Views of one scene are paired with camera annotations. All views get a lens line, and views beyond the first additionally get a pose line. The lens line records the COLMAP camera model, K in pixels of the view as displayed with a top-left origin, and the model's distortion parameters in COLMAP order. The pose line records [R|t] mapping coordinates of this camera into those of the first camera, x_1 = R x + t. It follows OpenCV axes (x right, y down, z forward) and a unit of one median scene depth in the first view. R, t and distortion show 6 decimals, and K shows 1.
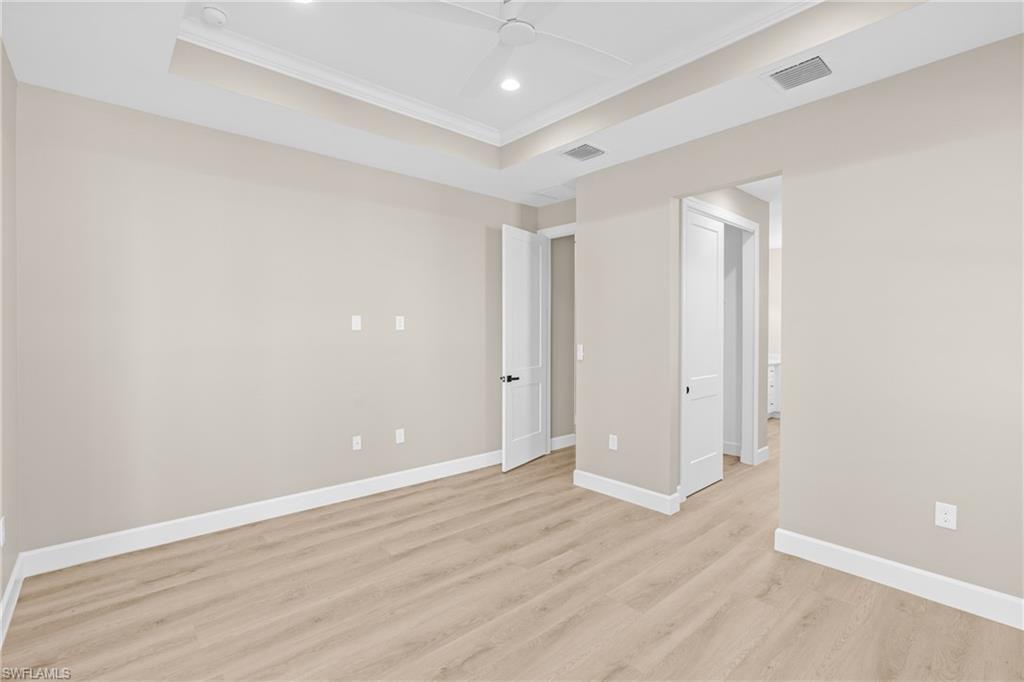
lens RADIAL K [[465.8, 0, 509.4], [0, 465.8, 333.8], [0, 0, 1]] dist [-0.013784, 0.005857]
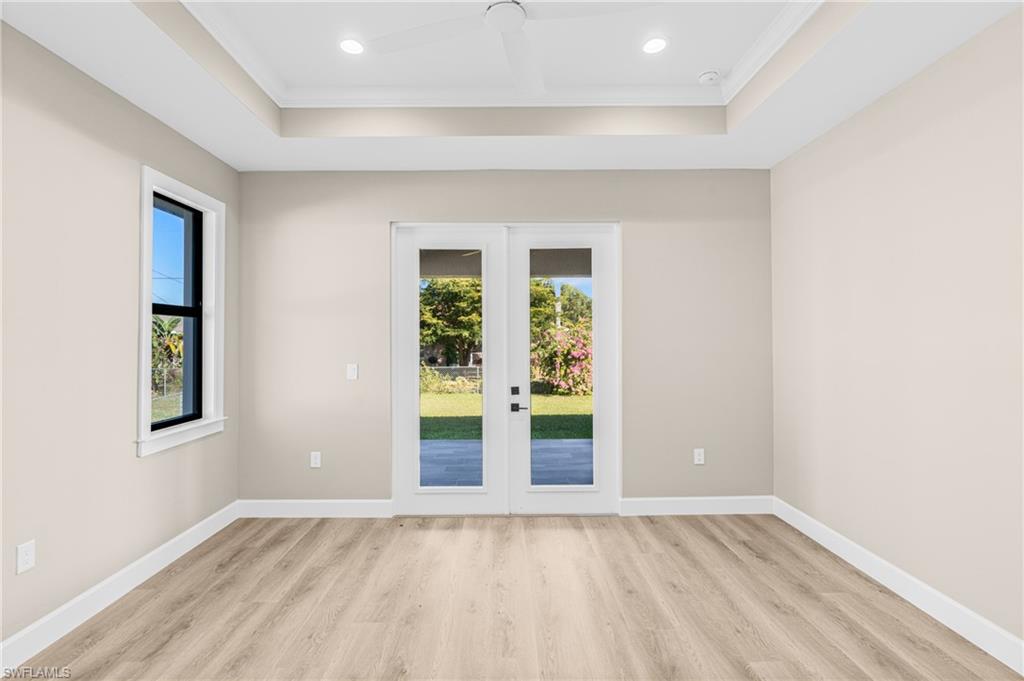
lens RADIAL K [[465.8, 0, 509.4], [0, 465.8, 333.3], [0, 0, 1]] dist [-0.013784, 0.005857]
pose [[-0.655063, -0.010216, -0.755505, 0.612281], [-0.002647, 0.999933, -0.011226, -0.014614], [0.755569, -0.005354, -0.655047, 1.404551]]
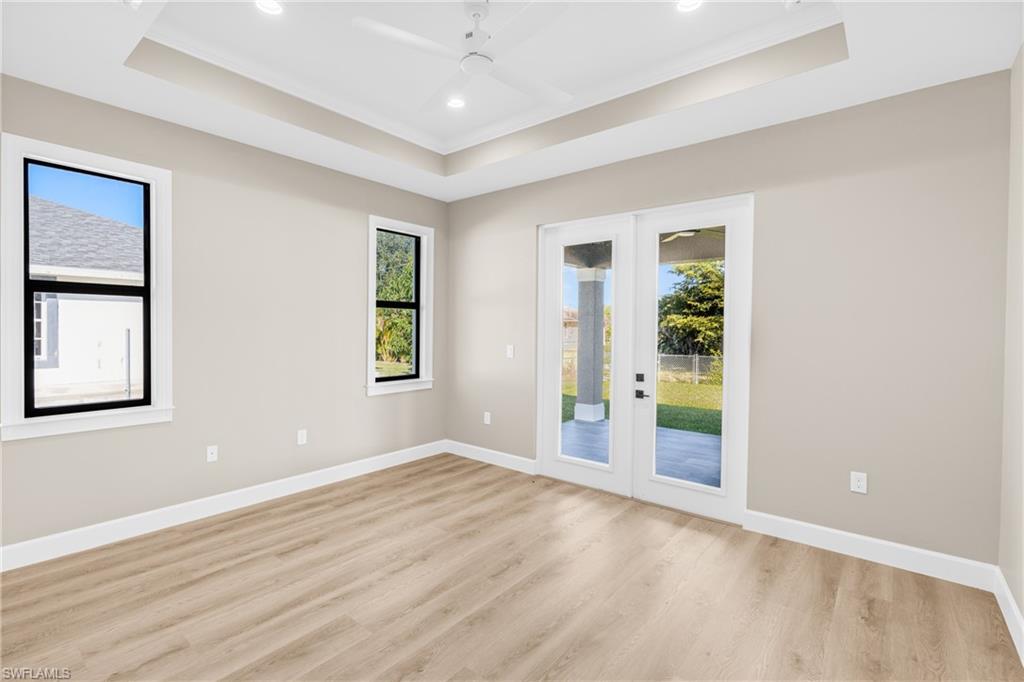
lens RADIAL K [[465.8, 0, 509.4], [0, 465.8, 333.8], [0, 0, 1]] dist [-0.013784, 0.005857]
pose [[-0.987156, -0.010782, -0.159397, 0.100798], [-0.013917, 0.999731, 0.018561, -0.010932], [0.159154, 0.020541, -0.987040, 1.877683]]
